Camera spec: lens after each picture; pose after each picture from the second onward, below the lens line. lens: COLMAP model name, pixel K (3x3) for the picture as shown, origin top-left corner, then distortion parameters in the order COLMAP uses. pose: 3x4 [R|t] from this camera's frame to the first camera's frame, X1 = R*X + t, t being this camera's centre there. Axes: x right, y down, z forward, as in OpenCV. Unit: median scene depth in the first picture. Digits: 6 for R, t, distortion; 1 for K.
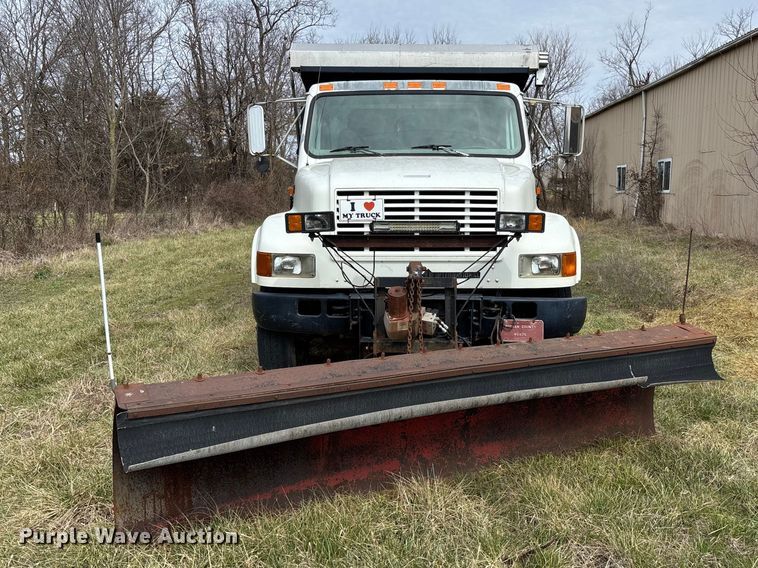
lens RADIAL K [[739.7, 0, 407.6], [0, 739.7, 281.5], [0, 0, 1]] dist [-0.006346, -0.001226]
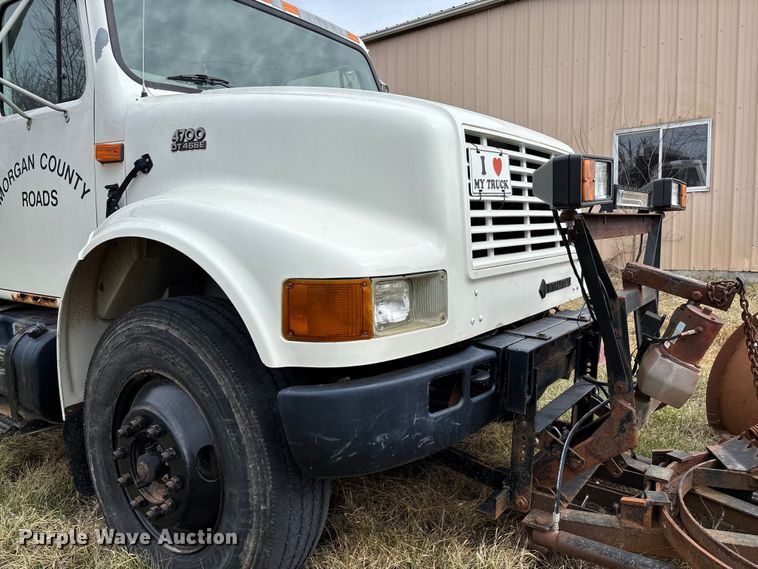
lens RADIAL K [[571.3, 0, 384.6], [0, 571.3, 287.1], [0, 0, 1]] dist [0.054304, -0.064184]
pose [[0.589979, -0.102040, 0.800945, -0.420804], [0.123006, 0.991762, 0.035744, -0.042851], [-0.797994, 0.077432, 0.597670, 0.827356]]
